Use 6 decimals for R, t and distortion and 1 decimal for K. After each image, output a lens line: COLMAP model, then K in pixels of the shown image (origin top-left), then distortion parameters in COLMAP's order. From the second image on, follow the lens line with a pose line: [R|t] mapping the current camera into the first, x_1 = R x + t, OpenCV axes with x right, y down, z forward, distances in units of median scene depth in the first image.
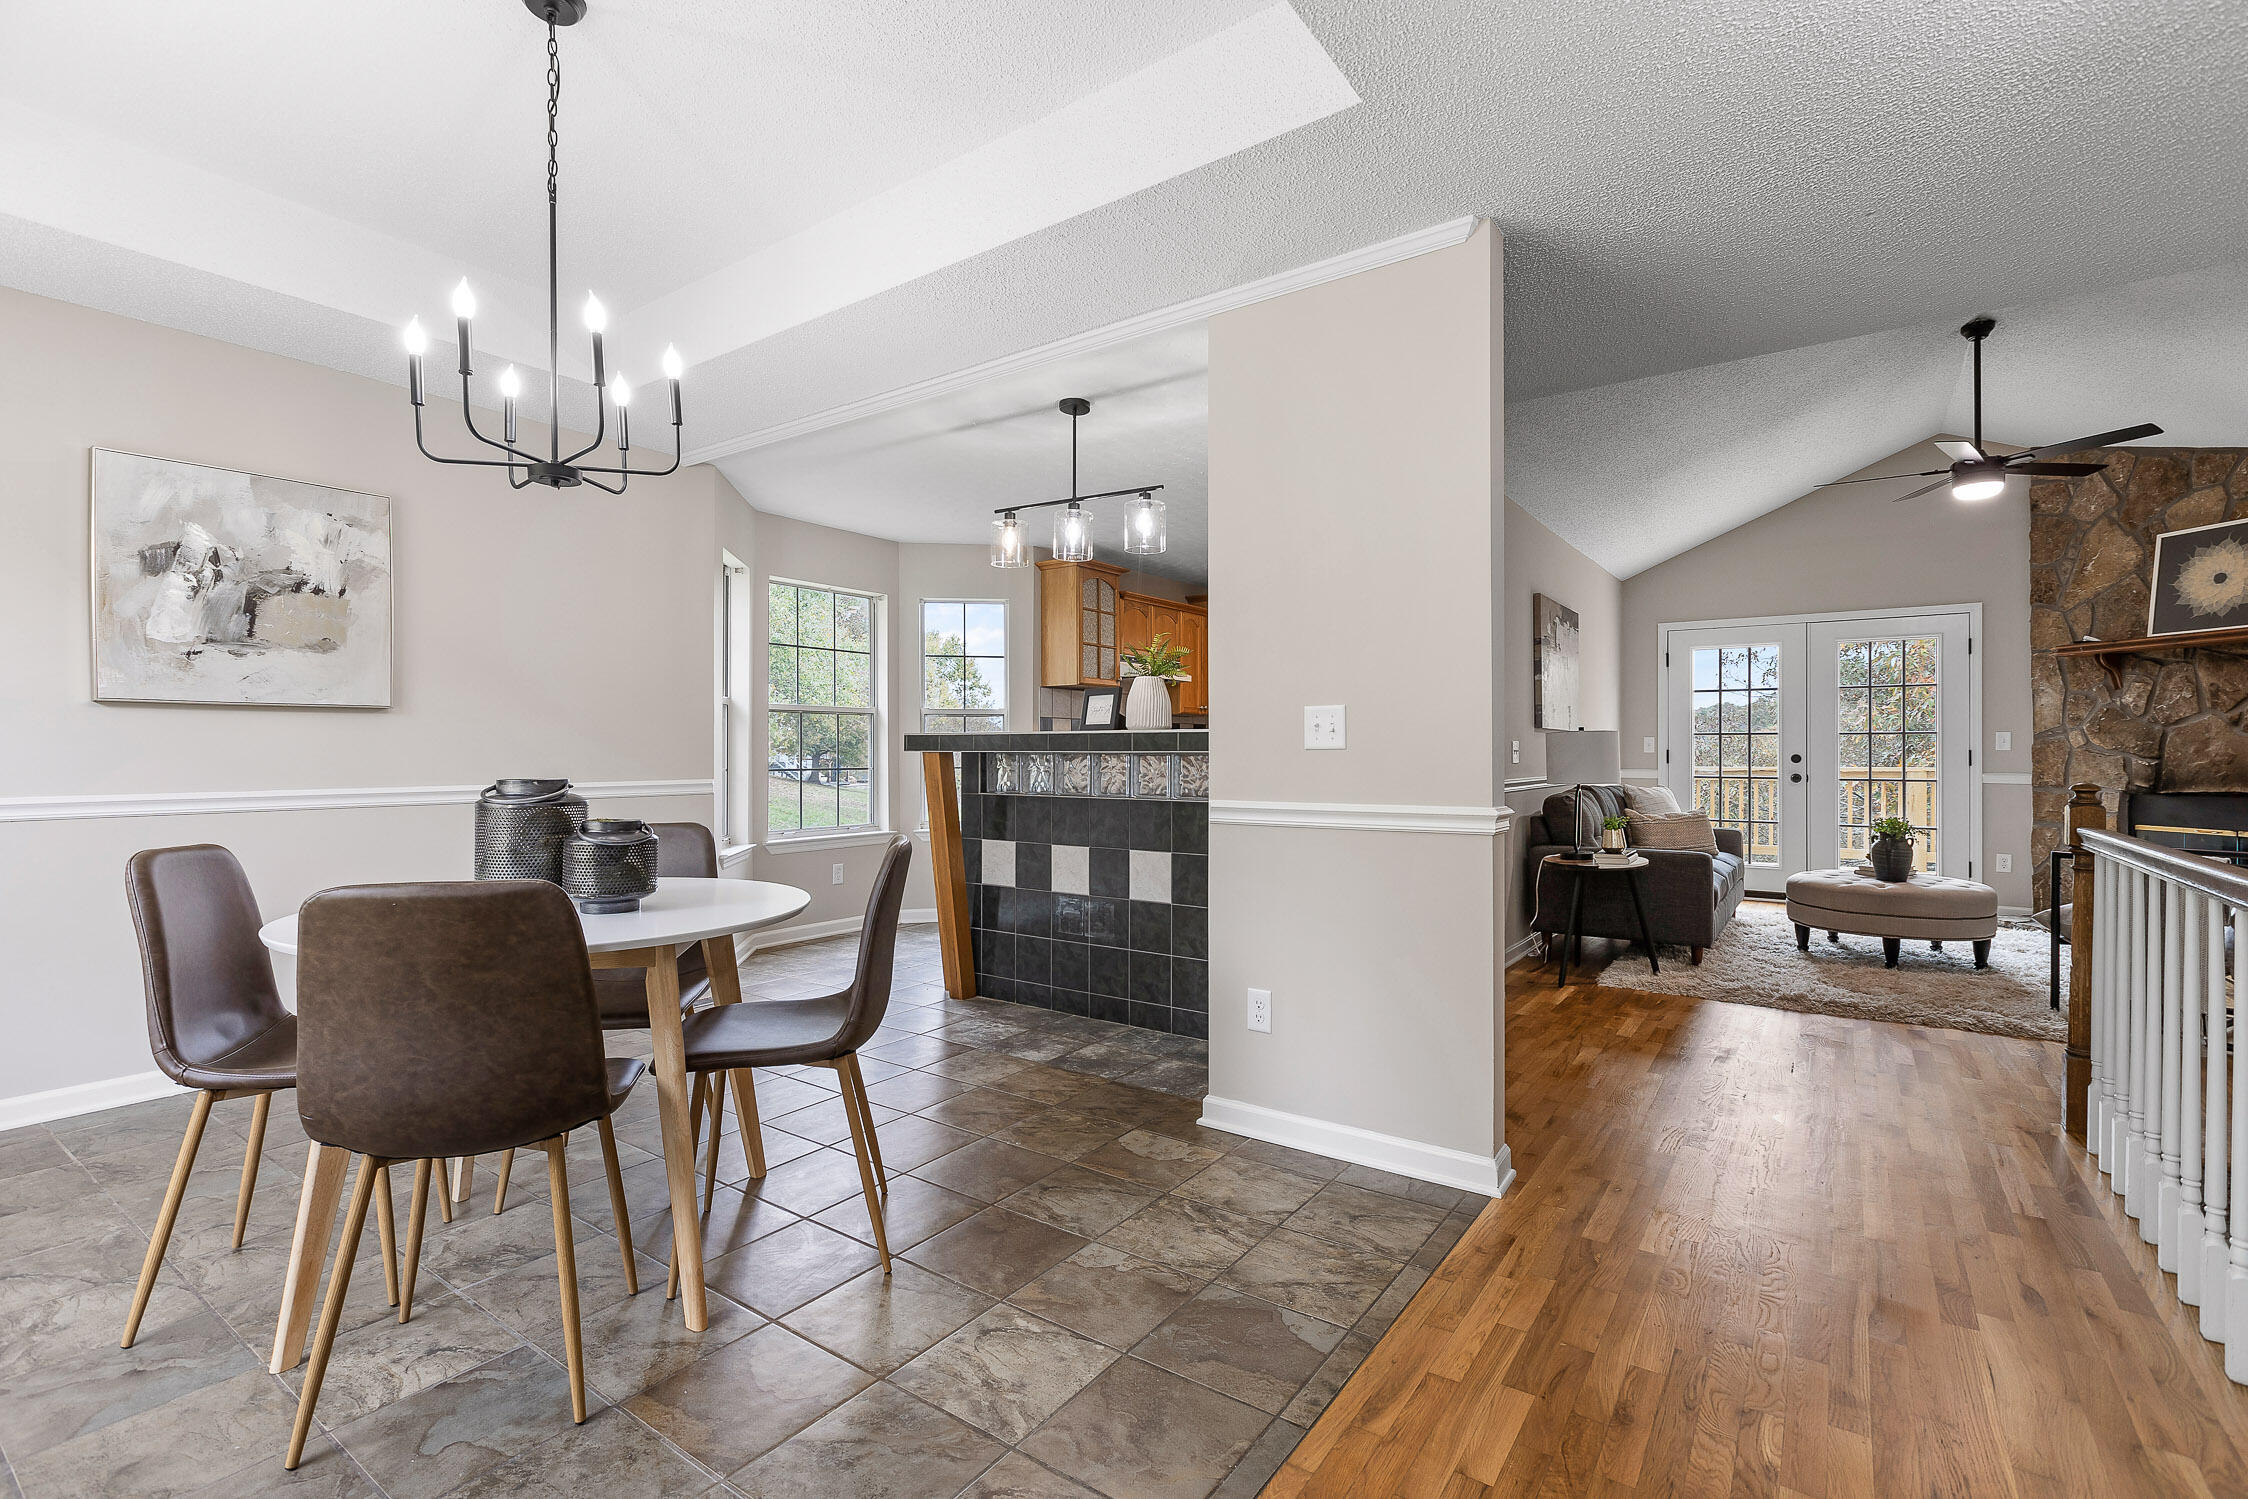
lens RADIAL K [[1006.9, 0, 1131.3], [0, 1006.9, 751.0], [0, 0, 1]] dist [0.008157, -0.002713]
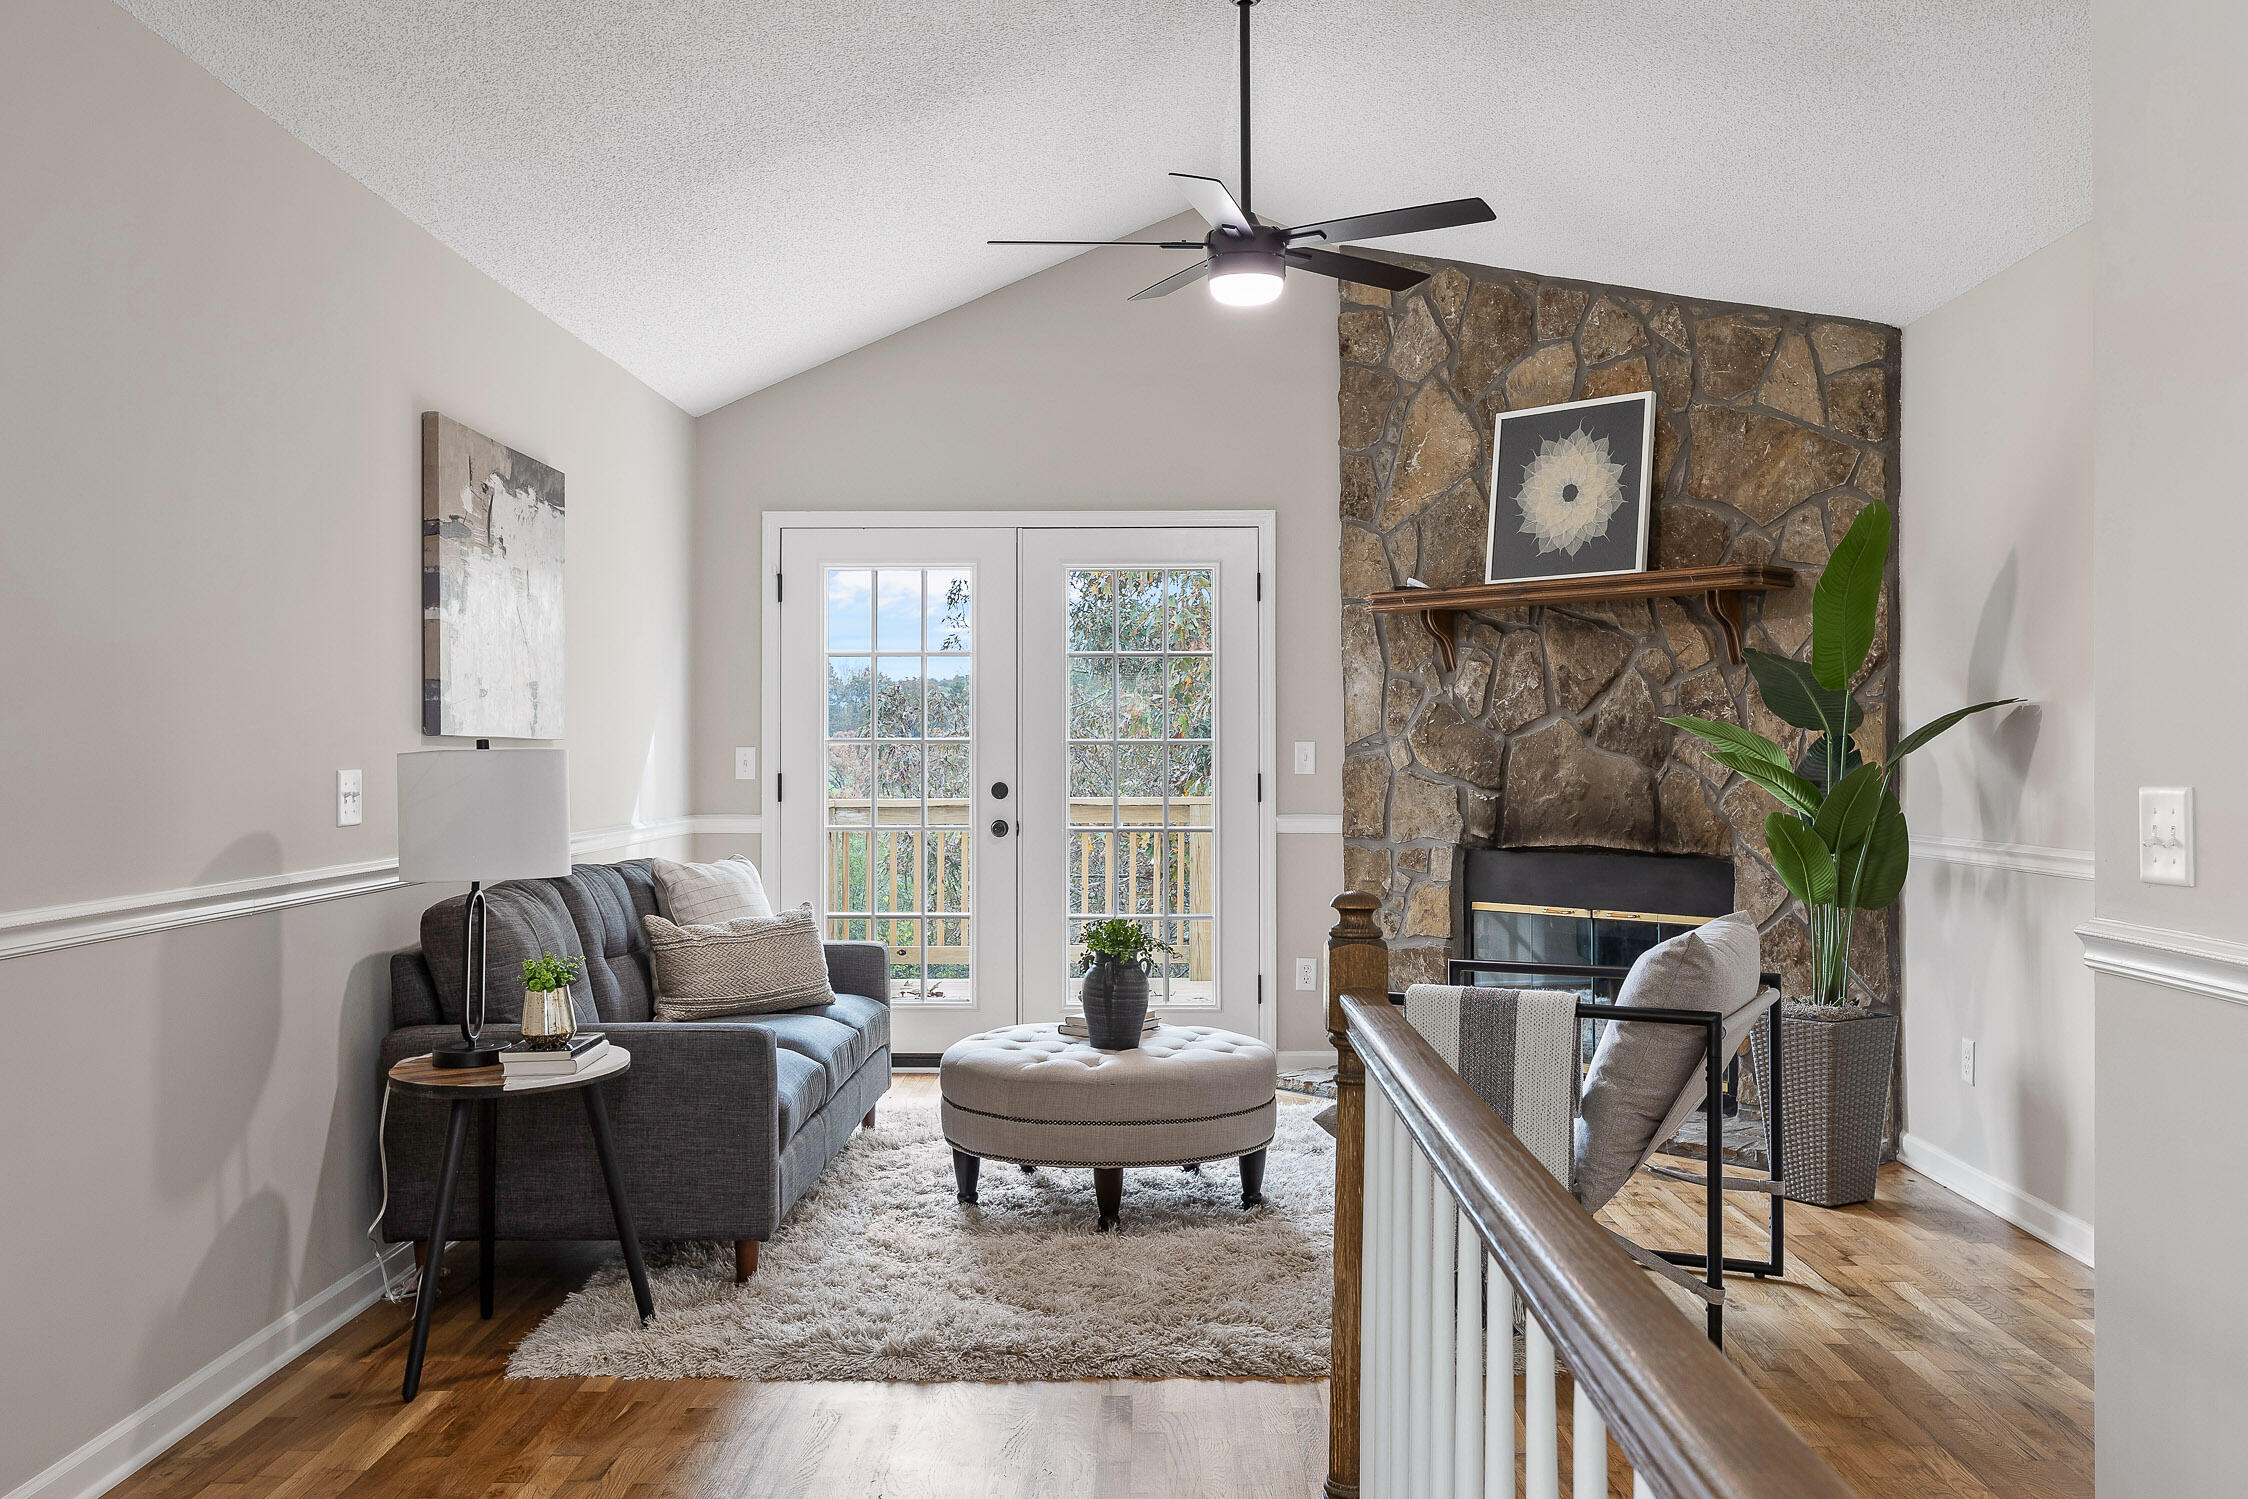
lens RADIAL K [[1990.5, 0, 1119.8], [0, 1990.5, 725.5], [0, 0, 1]] dist [0.004010, 0.004274]
pose [[0.828036, 0.005720, 0.560645, 0.180130], [0.001009, 0.999931, -0.011692, -0.017383], [-0.560673, 0.010248, 0.827974, 0.161753]]
